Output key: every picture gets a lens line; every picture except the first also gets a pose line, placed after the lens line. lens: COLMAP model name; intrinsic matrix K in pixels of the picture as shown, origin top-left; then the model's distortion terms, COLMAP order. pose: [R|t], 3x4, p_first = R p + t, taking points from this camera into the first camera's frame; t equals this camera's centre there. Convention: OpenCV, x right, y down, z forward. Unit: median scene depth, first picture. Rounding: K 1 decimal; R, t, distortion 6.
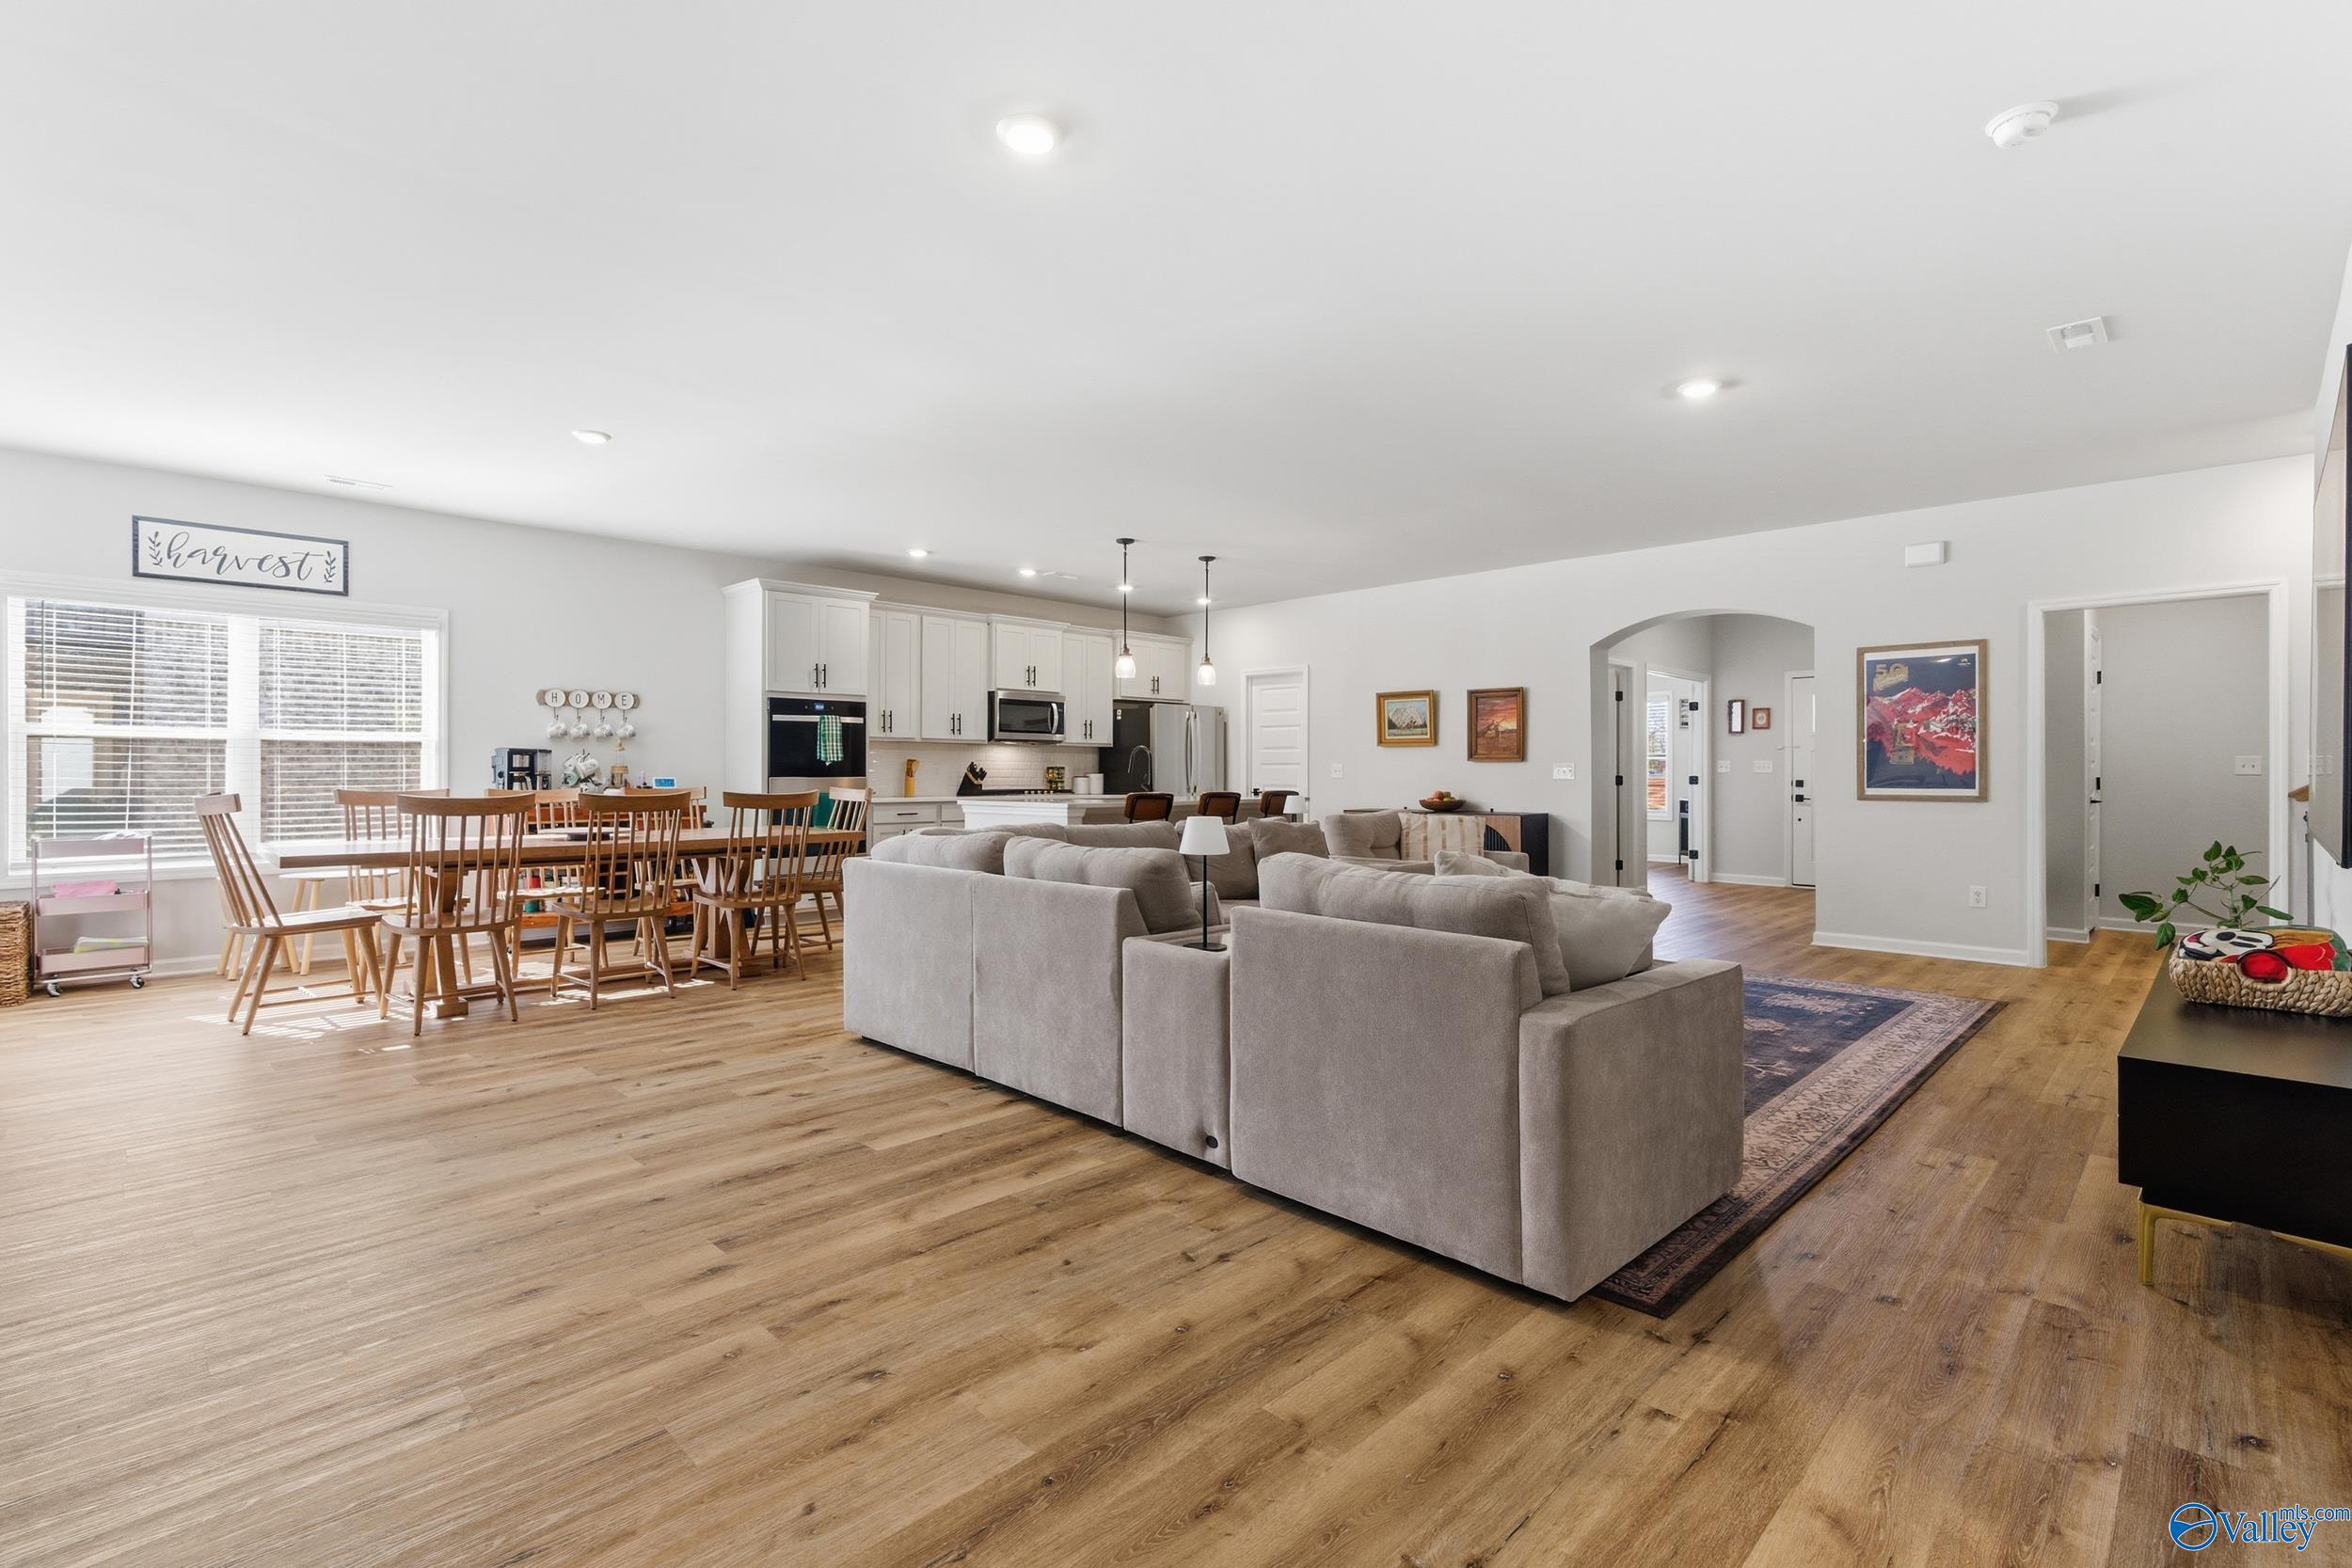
lens RADIAL K [[1068.6, 0, 1169.5], [0, 1068.6, 771.0], [0, 0, 1]] dist [-0.001174, 0.003850]
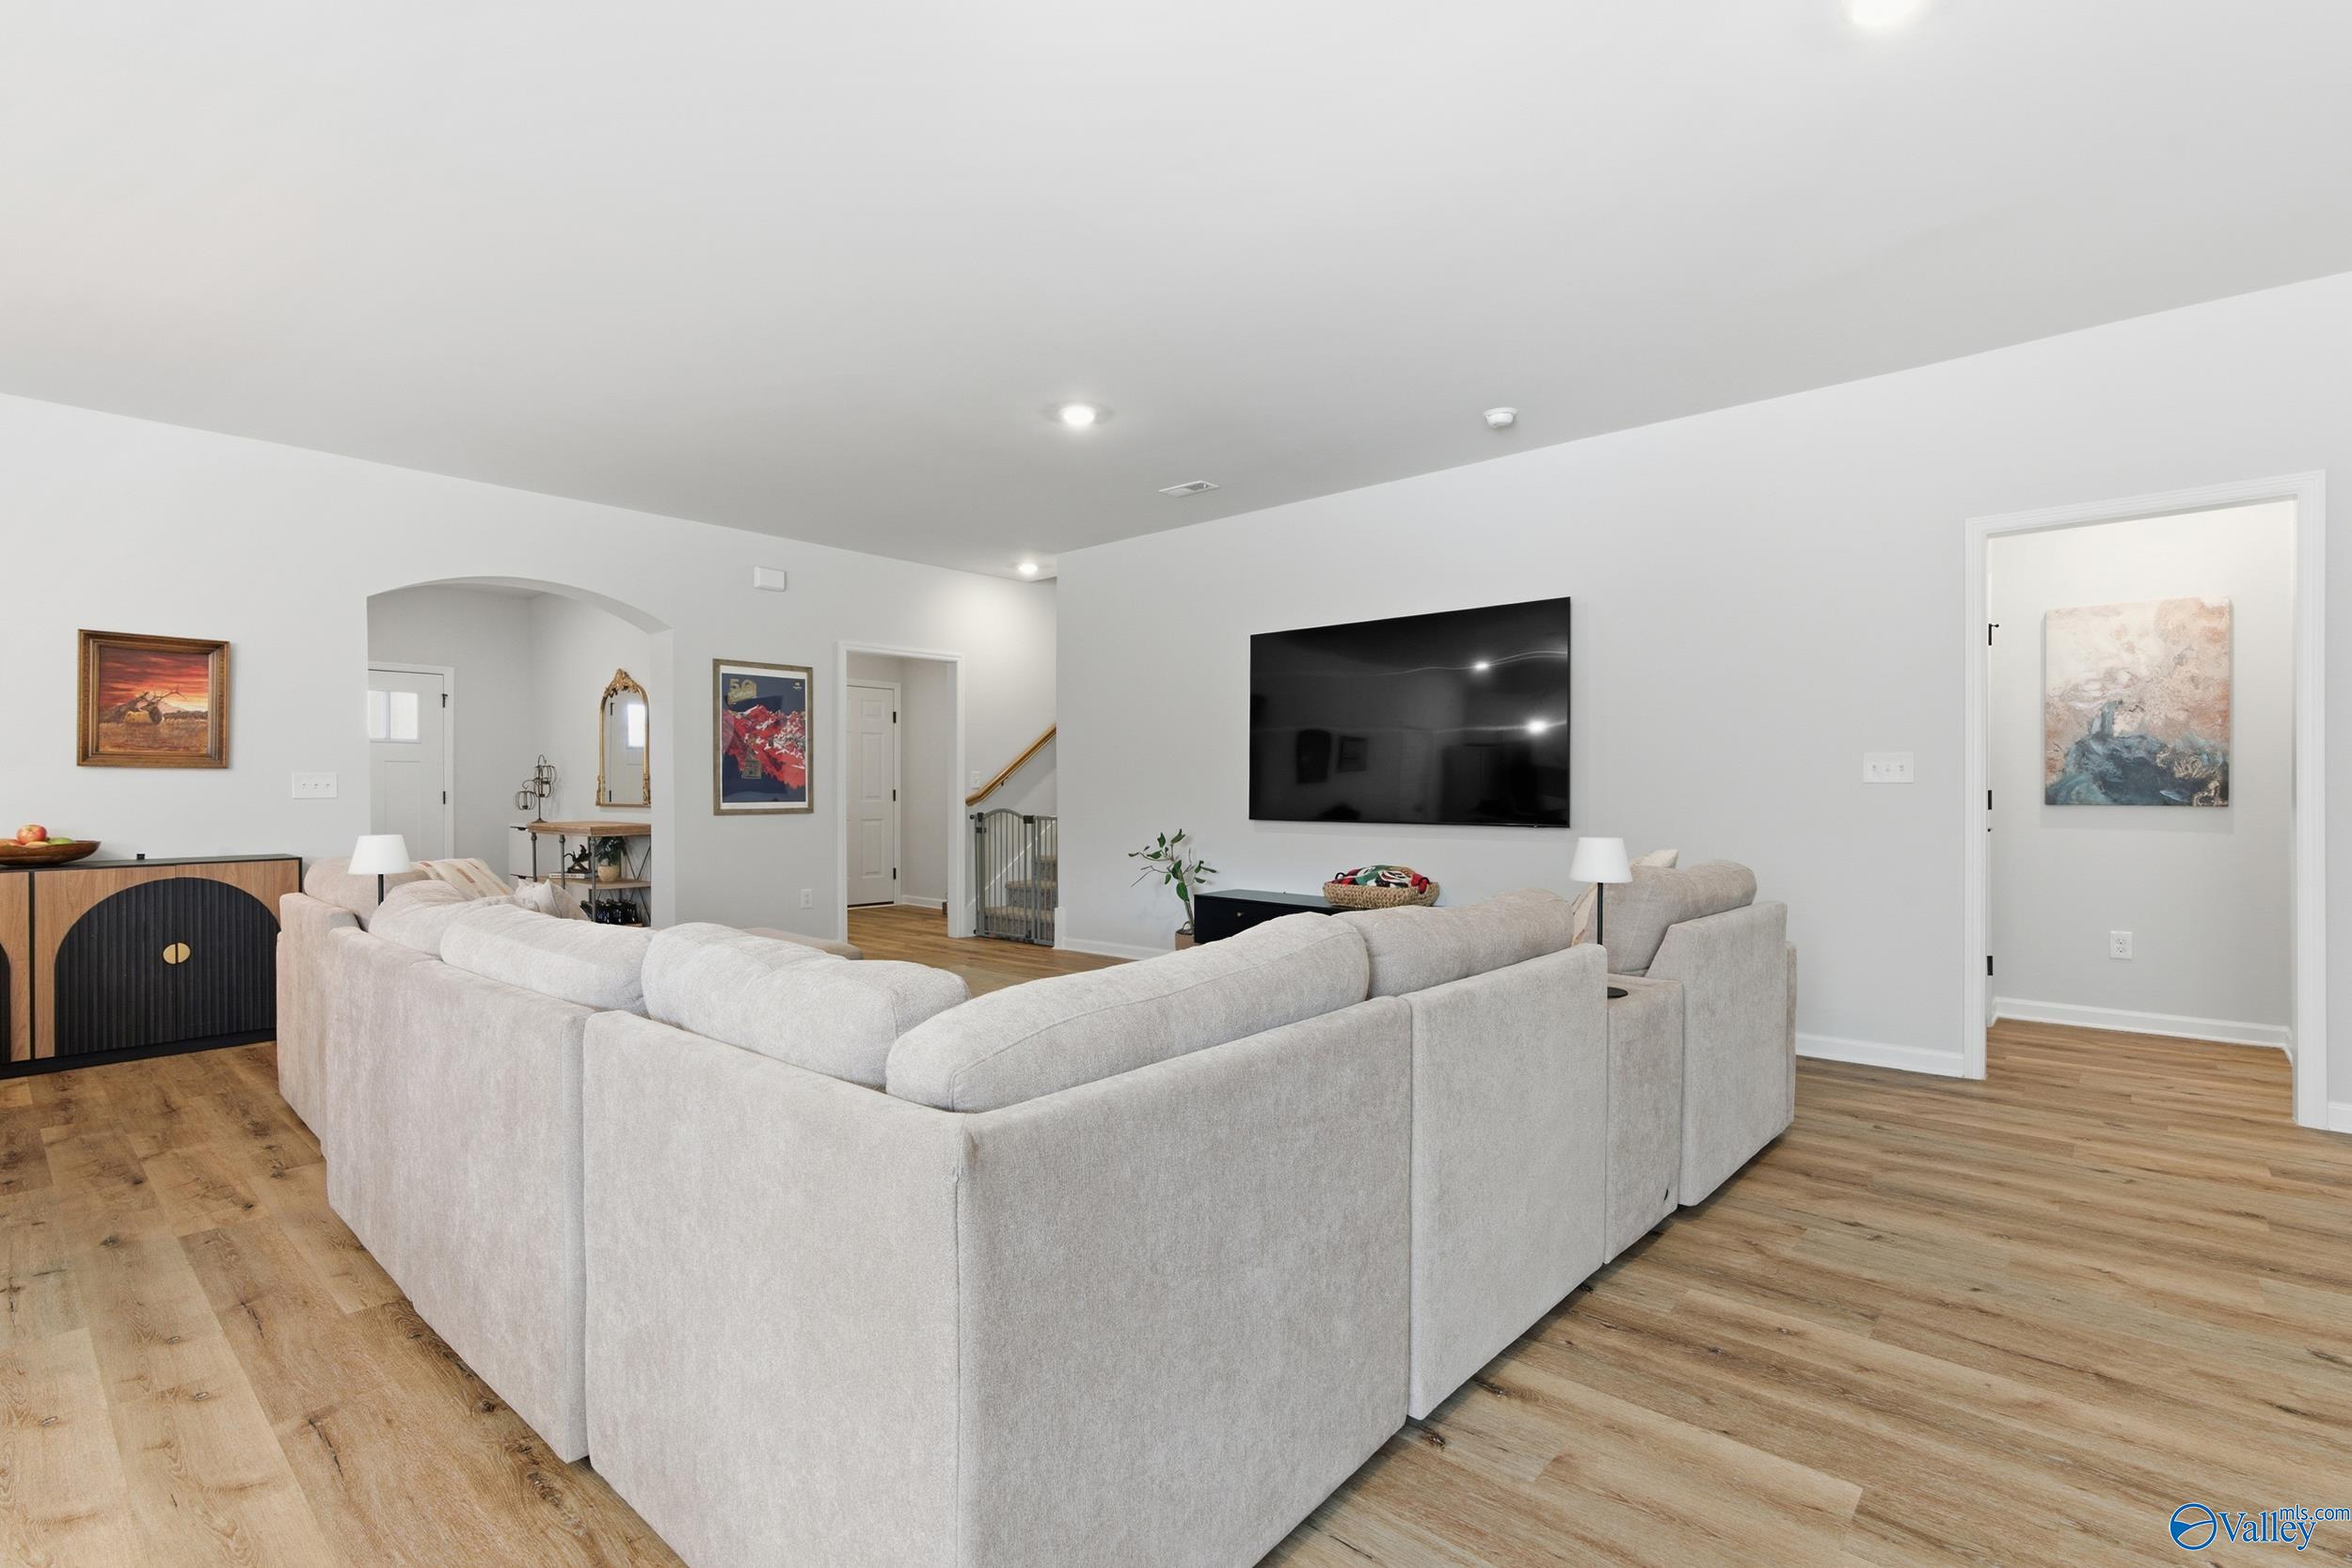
lens RADIAL K [[1068.6, 0, 1186.1], [0, 1068.6, 809.8], [0, 0, 1]] dist [-0.001174, 0.003850]
pose [[-0.066514, -0.023747, 0.997503, -0.310007], [-0.001554, 0.999718, 0.023696, -0.000997], [-0.997784, 0.000026, -0.066532, 0.544659]]
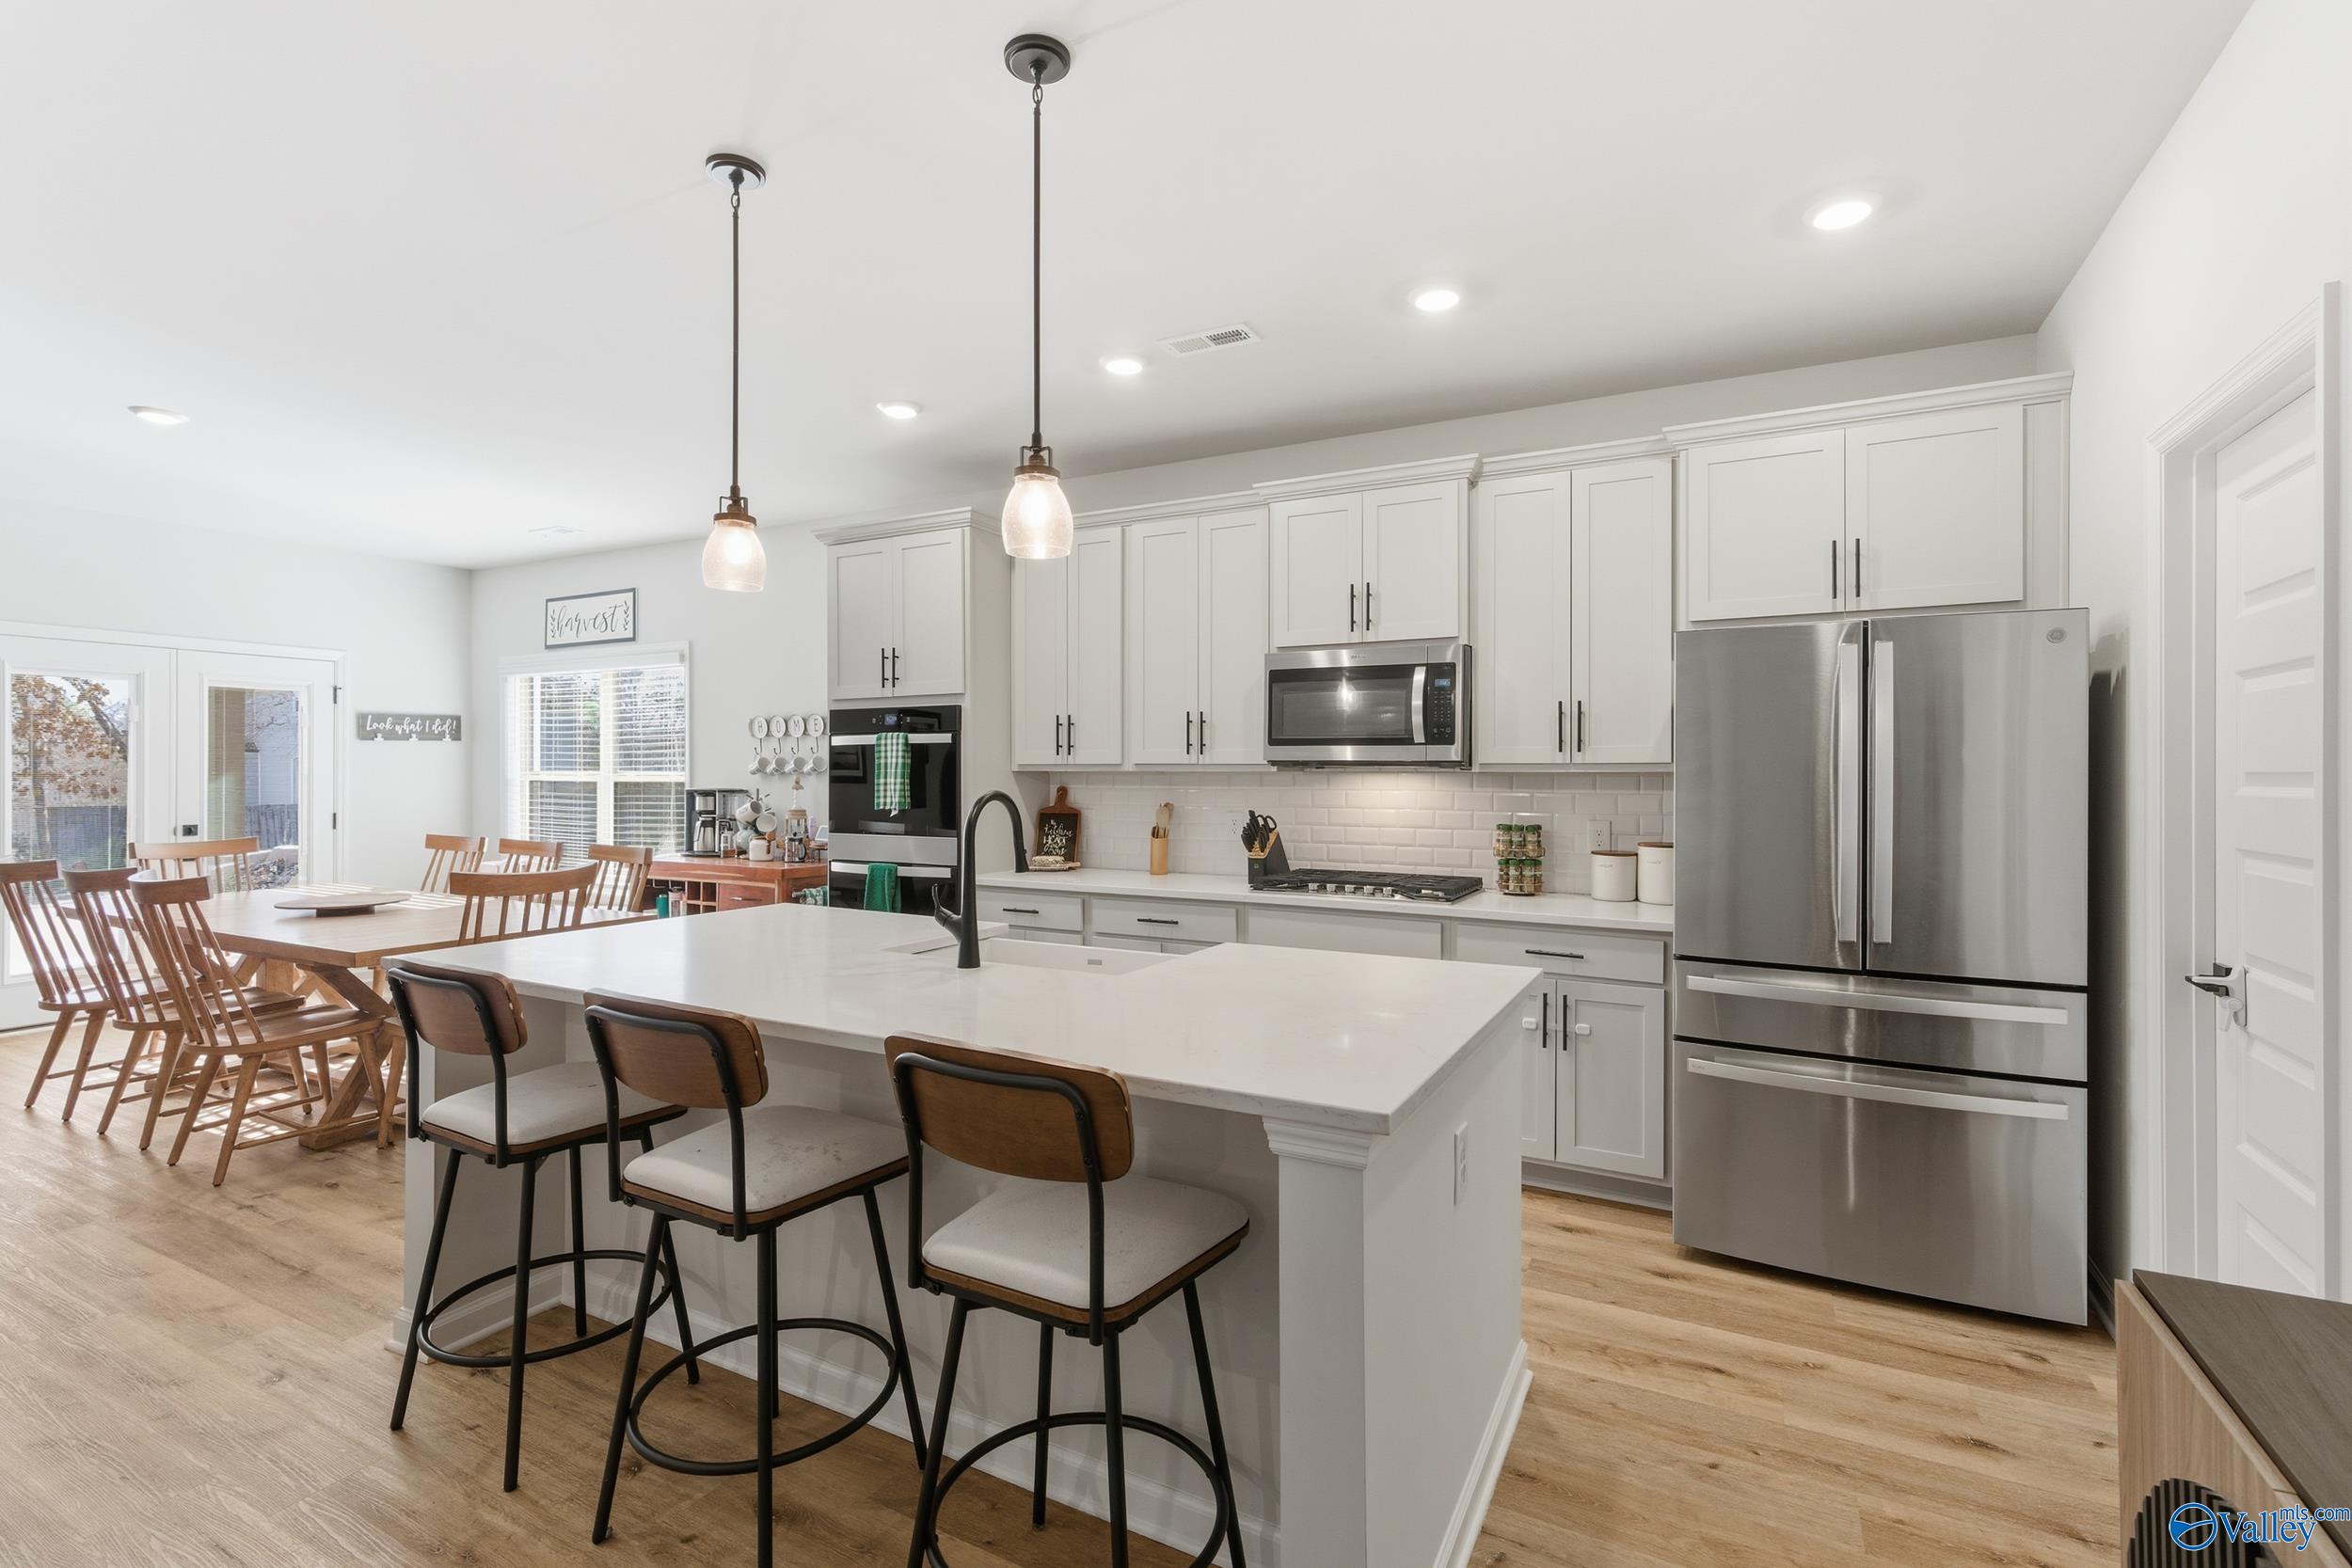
lens RADIAL K [[1068.6, 0, 1195.0], [0, 1068.6, 774.8], [0, 0, 1]] dist [-0.001174, 0.003850]
pose [[0.301316, -0.001978, -0.953522, 0.297541], [-0.000838, 0.999997, -0.002340, -0.027527], [0.953524, 0.001504, 0.301314, 0.982043]]
